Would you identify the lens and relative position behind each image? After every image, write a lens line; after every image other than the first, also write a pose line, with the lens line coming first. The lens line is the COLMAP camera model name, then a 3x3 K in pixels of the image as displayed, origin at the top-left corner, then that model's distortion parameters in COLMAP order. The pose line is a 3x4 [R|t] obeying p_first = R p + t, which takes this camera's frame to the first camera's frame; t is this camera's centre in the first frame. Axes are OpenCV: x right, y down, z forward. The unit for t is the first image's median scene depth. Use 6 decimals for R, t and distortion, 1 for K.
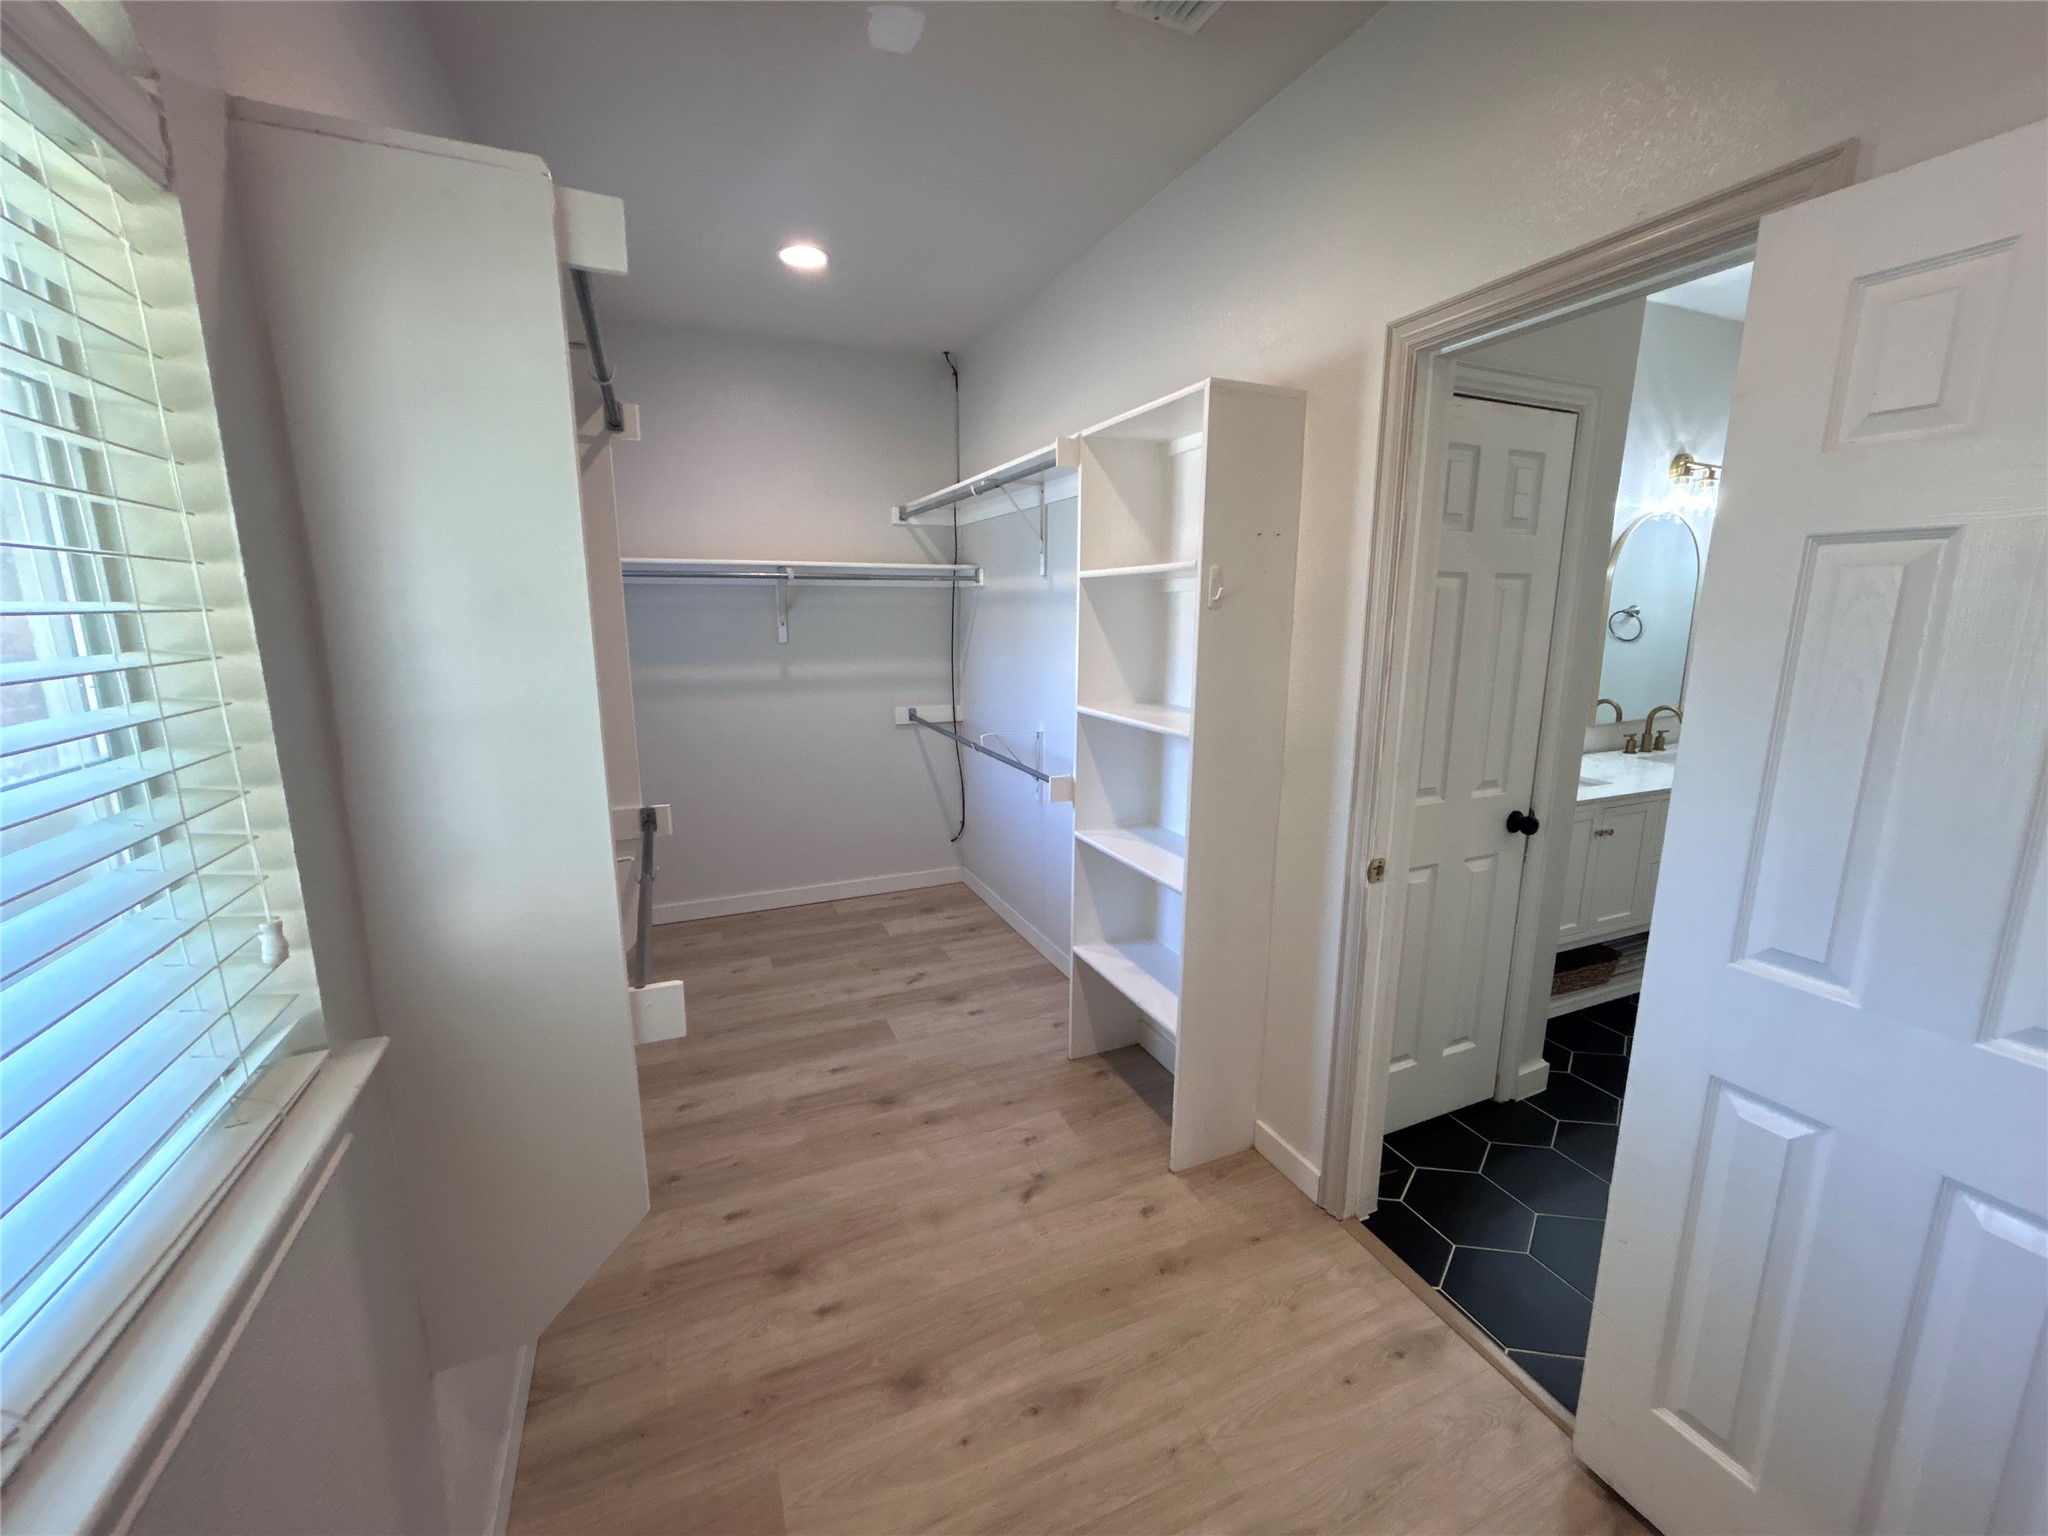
lens RADIAL K [[815.6, 0, 1029.4], [0, 815.6, 760.6], [0, 0, 1]] dist [-0.001903, 0.000010]
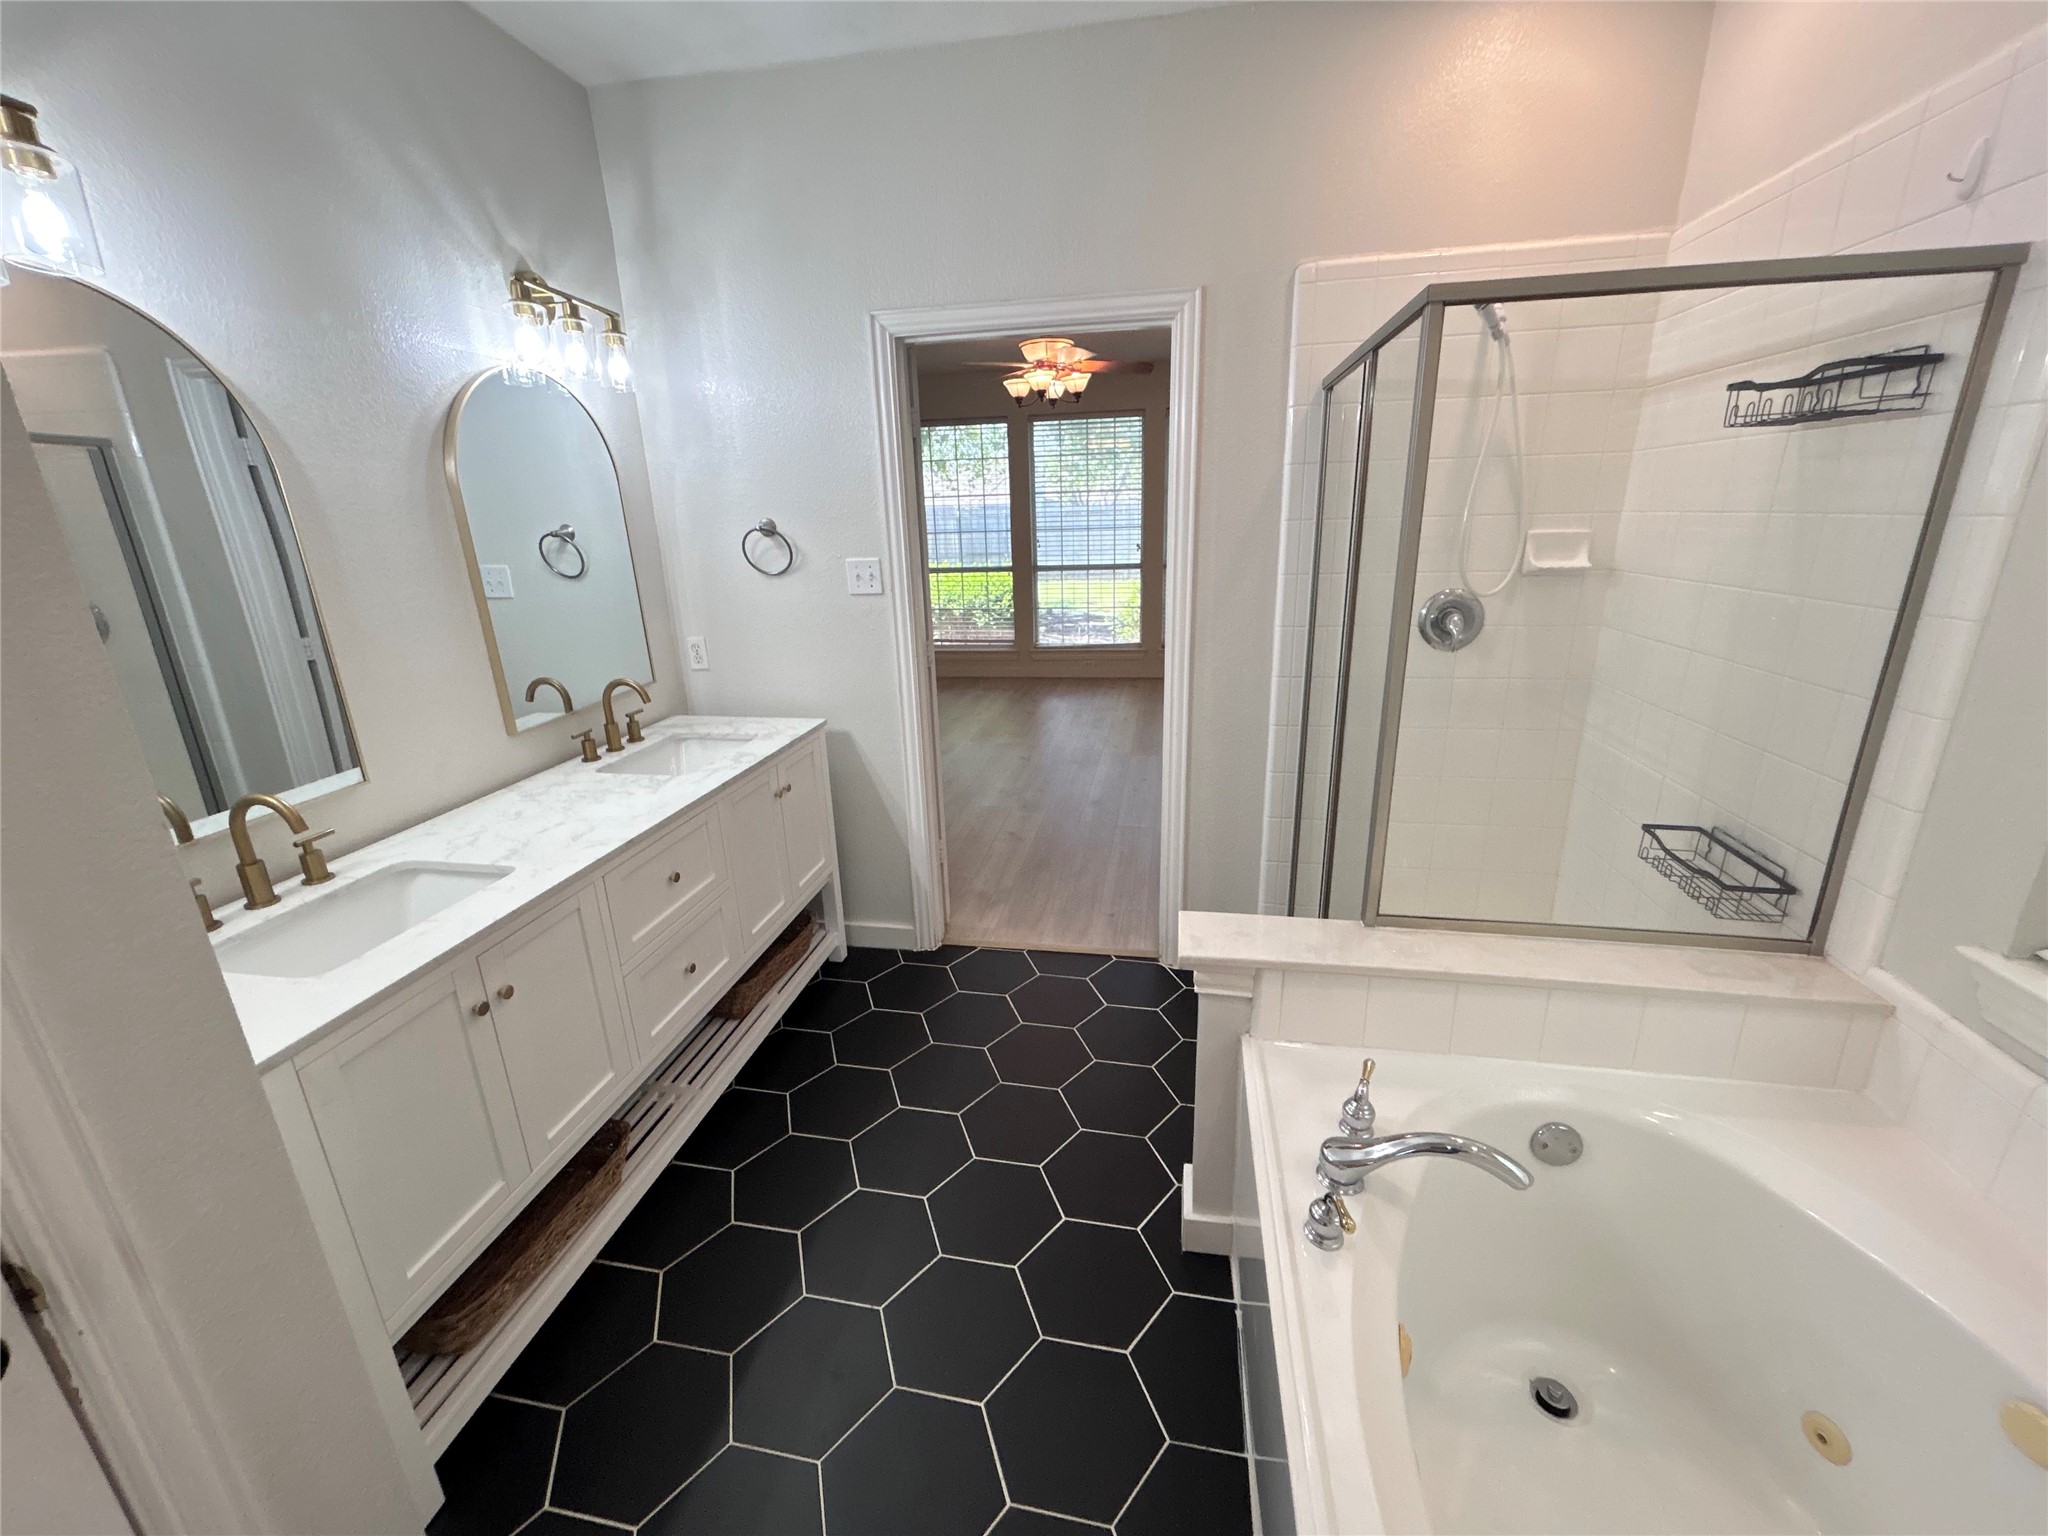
lens RADIAL K [[815.6, 0, 1029.4], [0, 815.6, 760.6], [0, 0, 1]] dist [-0.001903, 0.000010]
pose [[0.547687, -0.265790, 0.793344, 0.425960], [0.191779, 0.962836, 0.190178, -0.066326], [-0.814407, 0.047989, 0.578306, 0.355705]]
